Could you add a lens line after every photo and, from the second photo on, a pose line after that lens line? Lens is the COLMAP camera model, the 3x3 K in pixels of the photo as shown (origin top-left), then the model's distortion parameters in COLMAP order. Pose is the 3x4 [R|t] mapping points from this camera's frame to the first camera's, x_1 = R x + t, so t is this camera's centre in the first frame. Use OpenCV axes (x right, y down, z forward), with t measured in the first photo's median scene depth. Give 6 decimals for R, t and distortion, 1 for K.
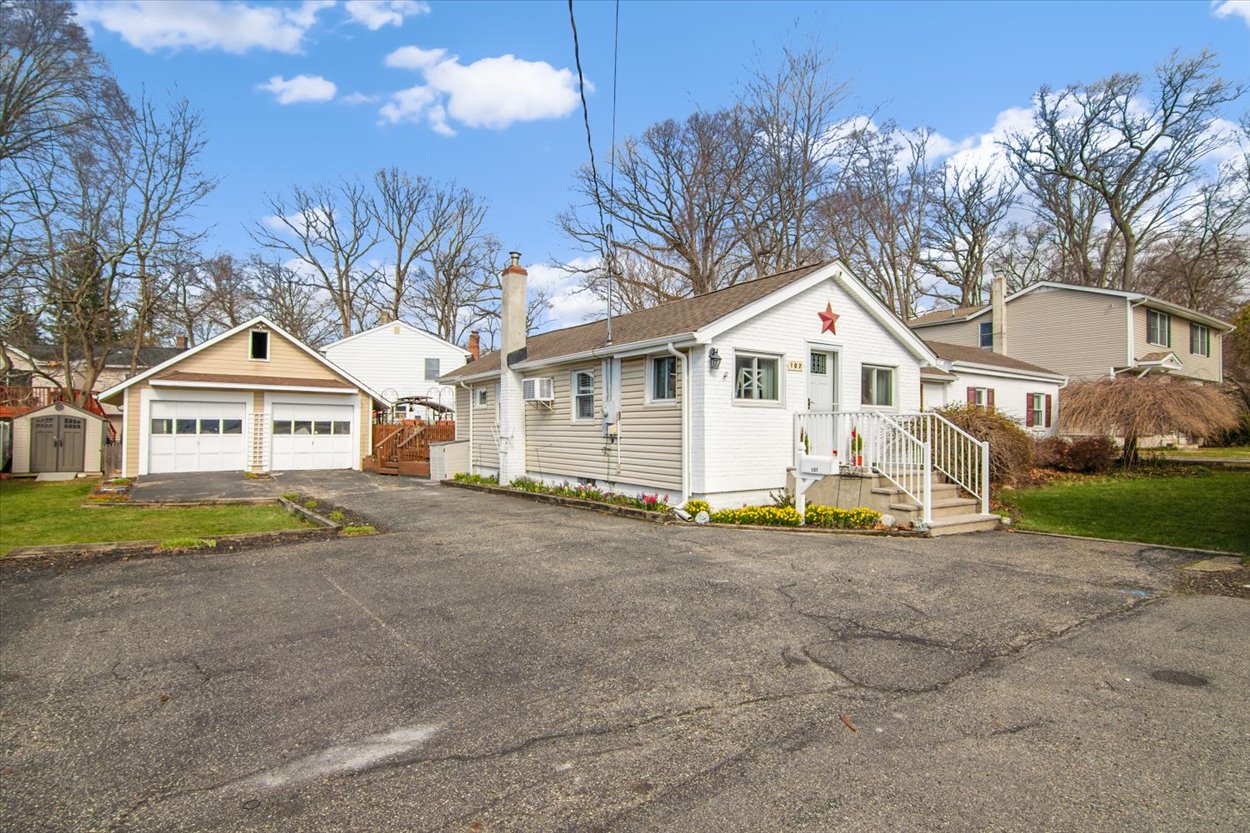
lens RADIAL K [[651.3, 0, 625.0], [0, 651.3, 416.5], [0, 0, 1]] dist [-0.000377, -0.012333]
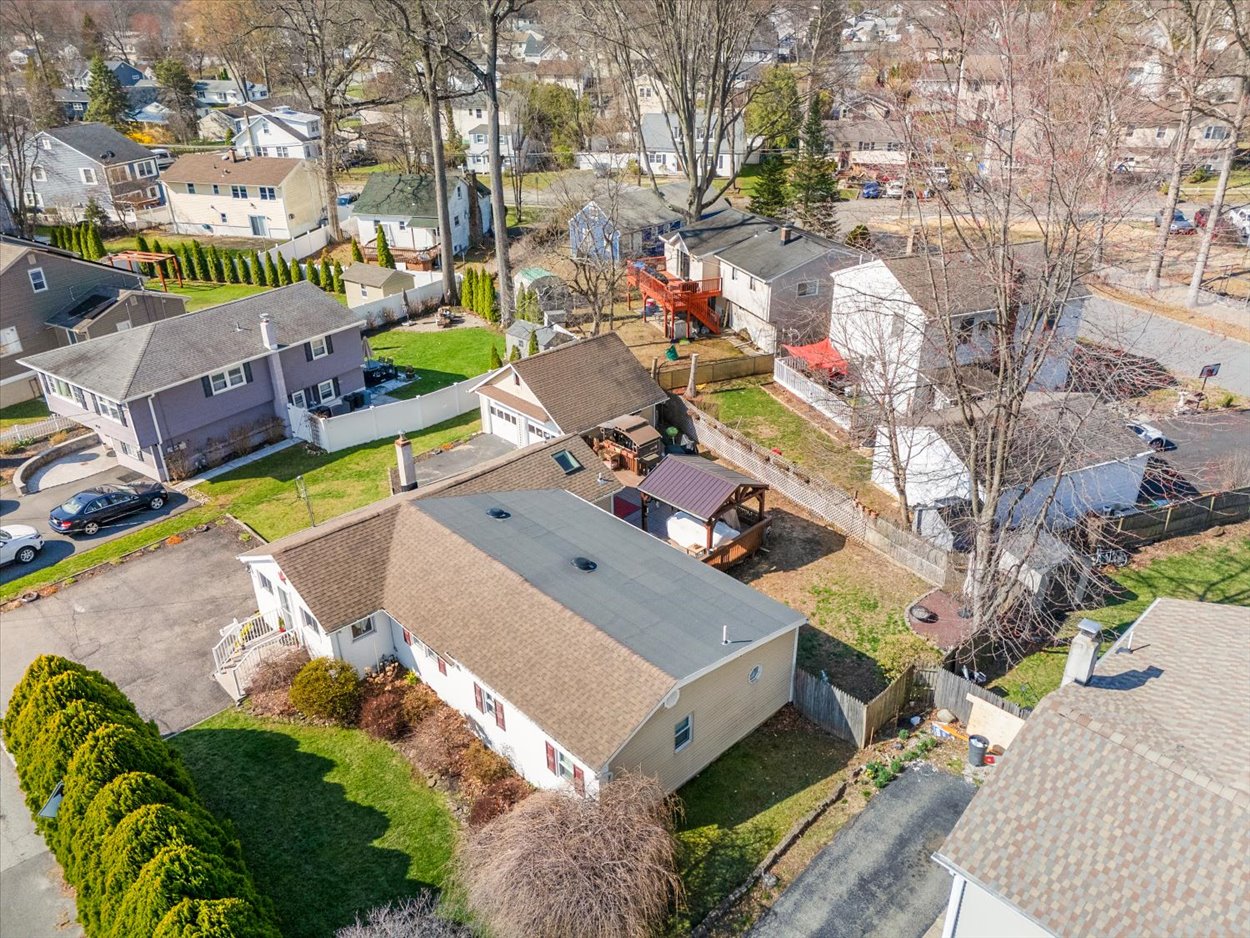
lens RADIAL K [[914.4, 0, 625.9], [0, 914.4, 465.3], [0, 0, 1]] dist [0.074400, -0.068797]
pose [[0.182542, 0.437358, -0.880566, 1.543149], [0.023382, 0.893430, 0.448594, -0.919414], [0.982920, -0.102477, 0.152862, 0.912164]]
